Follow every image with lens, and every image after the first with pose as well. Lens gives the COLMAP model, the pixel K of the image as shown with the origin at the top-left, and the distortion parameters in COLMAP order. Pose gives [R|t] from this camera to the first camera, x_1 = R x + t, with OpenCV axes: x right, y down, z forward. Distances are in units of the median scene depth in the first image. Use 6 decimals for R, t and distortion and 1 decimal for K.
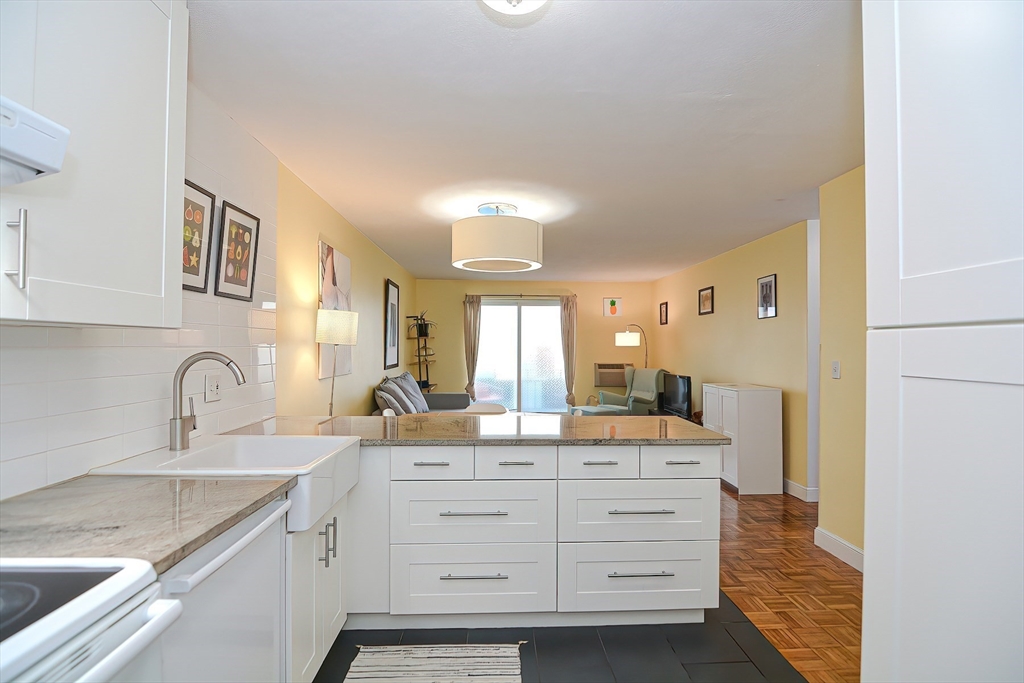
lens RADIAL K [[503.1, 0, 509.0], [0, 503.1, 350.9], [0, 0, 1]] dist [0.001082, -0.014758]
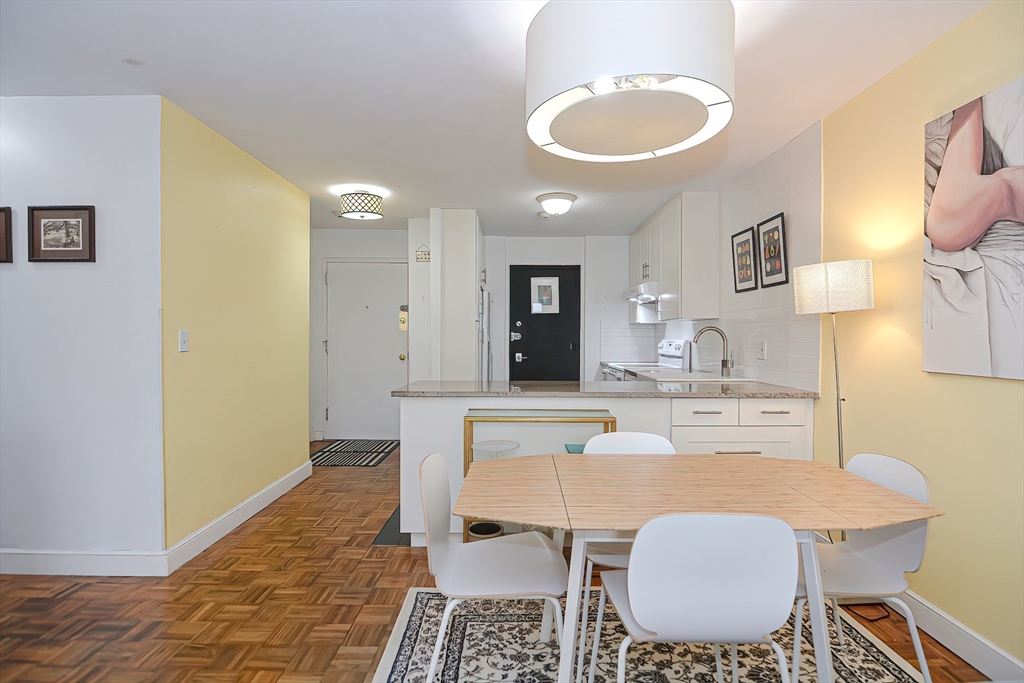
lens RADIAL K [[493.4, 0, 512.0], [0, 493.4, 341.5], [0, 0, 1]] dist [0.000764, -0.012630]
pose [[-0.999453, -0.008567, 0.031931, 0.100953], [-0.007945, 0.999777, 0.019563, 0.022443], [-0.032092, 0.019299, -0.999299, 2.322945]]
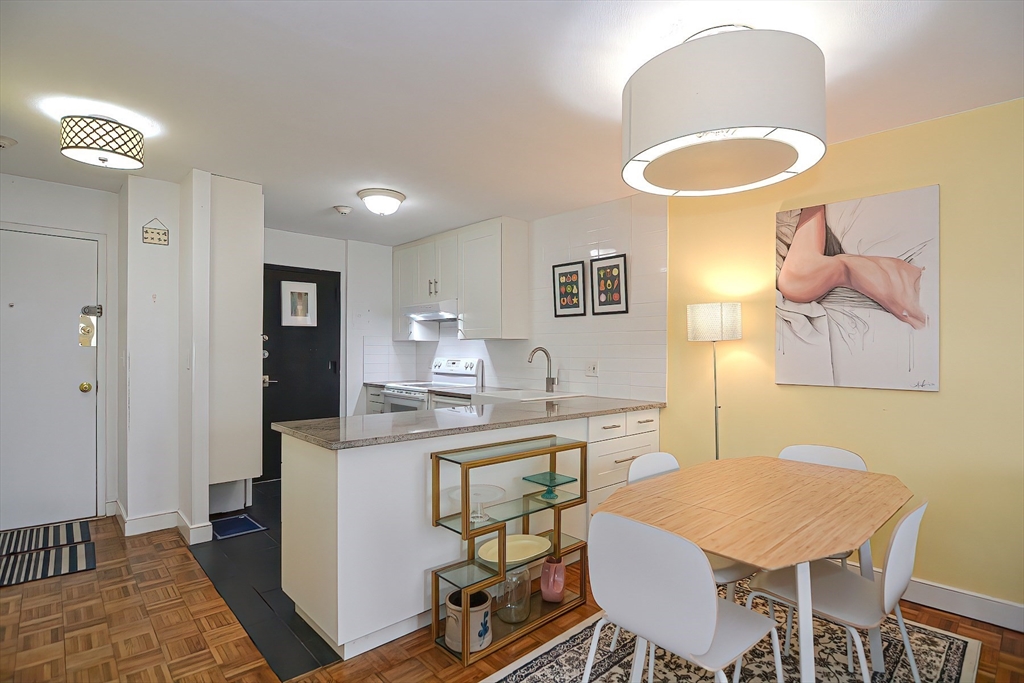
lens RADIAL K [[503.1, 0, 509.0], [0, 503.1, 350.9], [0, 0, 1]] dist [0.001082, -0.014758]
pose [[-0.754599, -0.010939, -0.656095, 0.714962], [-0.016082, 0.999869, 0.001825, 0.012281], [0.655989, 0.011929, -0.754676, 1.977178]]
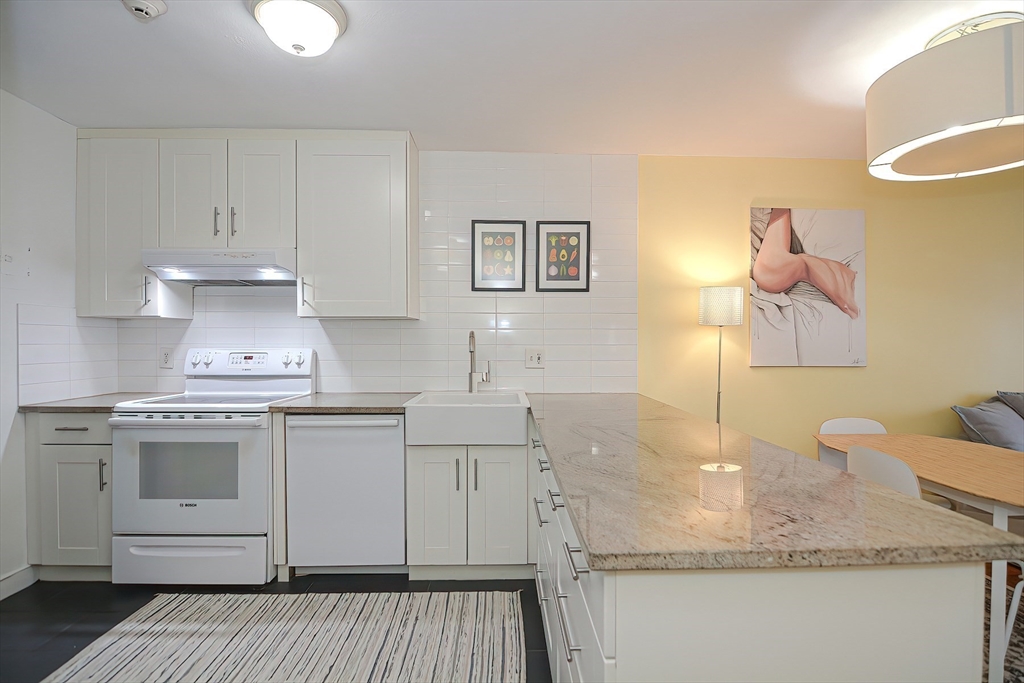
lens RADIAL K [[506.3, 0, 512.0], [0, 506.3, 341.5], [0, 0, 1]] dist [-0.004332, -0.000592]
pose [[-0.001222, -0.002543, -0.999996, 0.747793], [-0.010614, 0.999940, -0.002530, 0.028296], [0.999943, 0.010611, -0.001249, 0.875692]]
